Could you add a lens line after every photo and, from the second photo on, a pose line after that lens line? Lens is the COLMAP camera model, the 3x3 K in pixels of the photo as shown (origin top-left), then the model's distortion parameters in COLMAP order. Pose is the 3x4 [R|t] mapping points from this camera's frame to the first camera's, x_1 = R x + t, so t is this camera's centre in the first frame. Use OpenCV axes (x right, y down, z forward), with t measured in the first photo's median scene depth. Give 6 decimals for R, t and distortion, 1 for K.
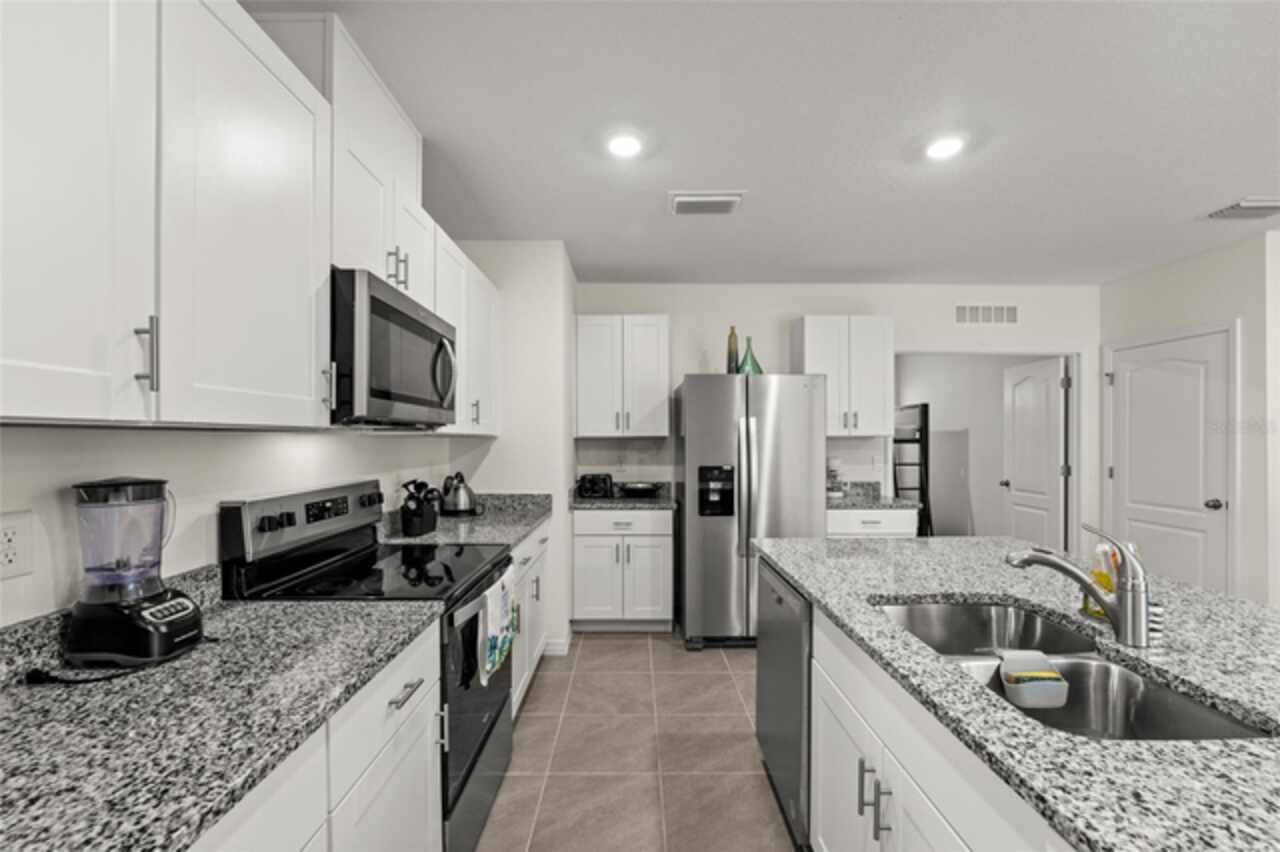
lens RADIAL K [[527.6, 0, 634.6], [0, 527.6, 438.6], [0, 0, 1]] dist [-0.005735, -0.000168]
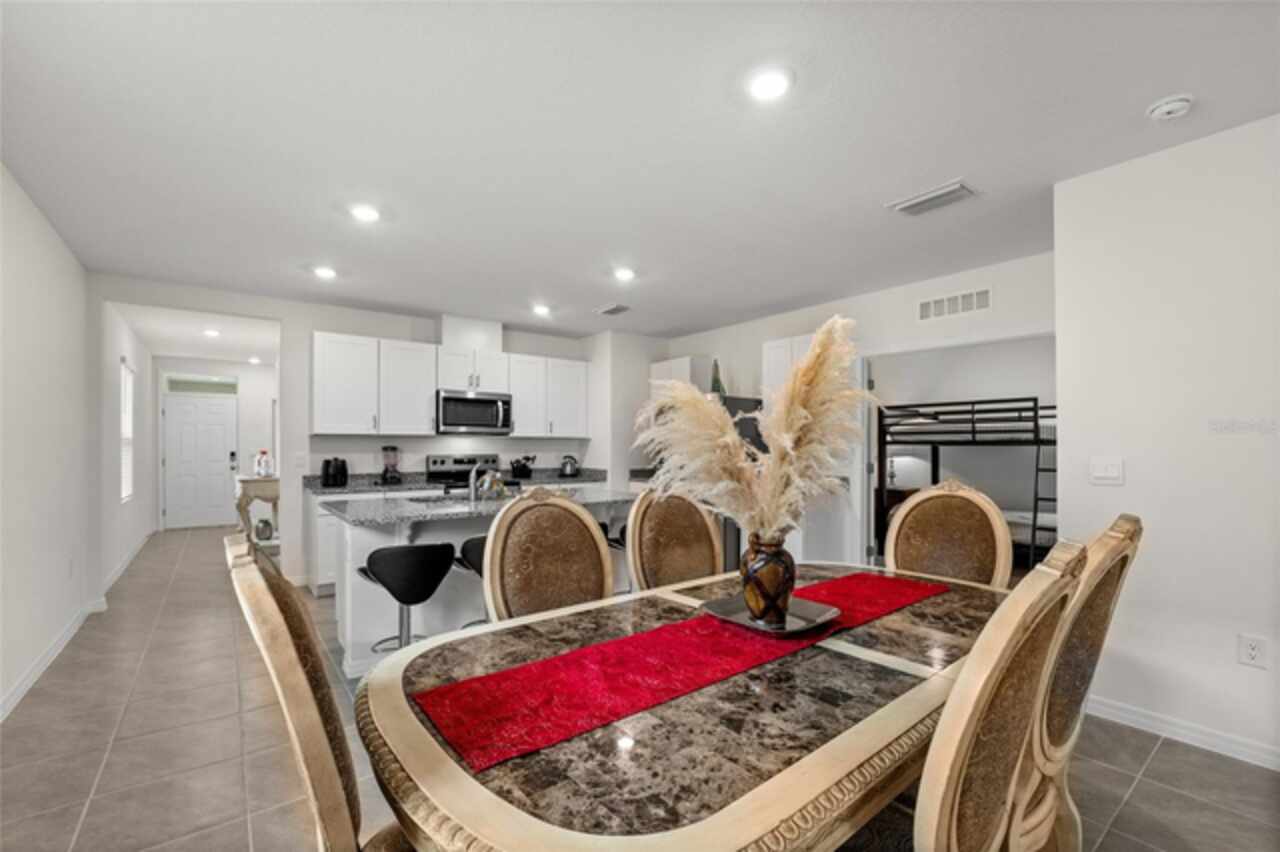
lens RADIAL K [[547.3, 0, 649.5], [0, 547.3, 435.5], [0, 0, 1]] dist [-0.023773, -0.000234]
pose [[0.602838, -0.016155, -0.797700, 1.250739], [0.000366, 0.999800, -0.019972, 0.021262], [0.797863, 0.011747, 0.602724, -0.032117]]
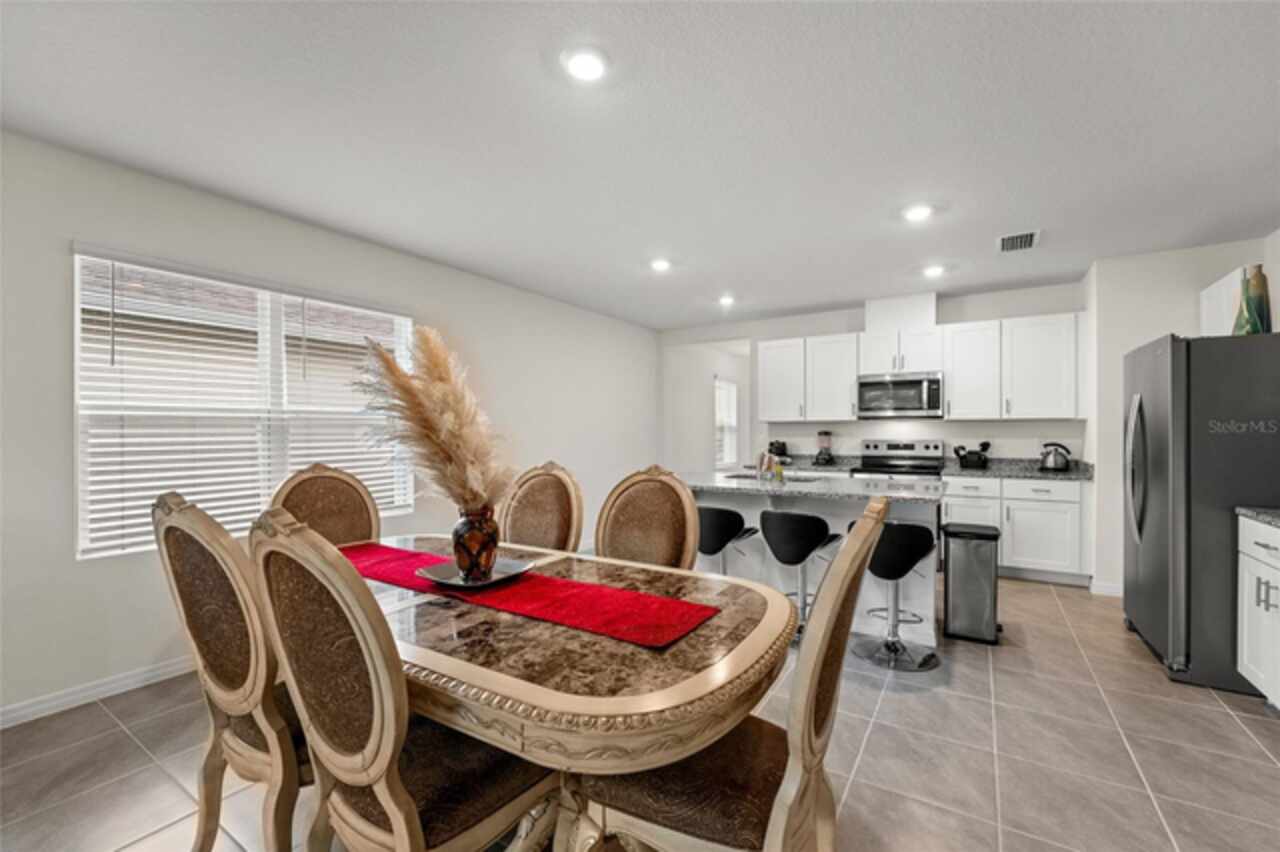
lens RADIAL K [[527.6, 0, 638.1], [0, 527.6, 428.6], [0, 0, 1]] dist [-0.005735, -0.000168]
pose [[-0.552807, -0.002685, -0.833305, 1.292871], [0.002443, 0.999985, -0.004843, 0.019776], [0.833305, -0.004713, -0.552793, 0.668977]]
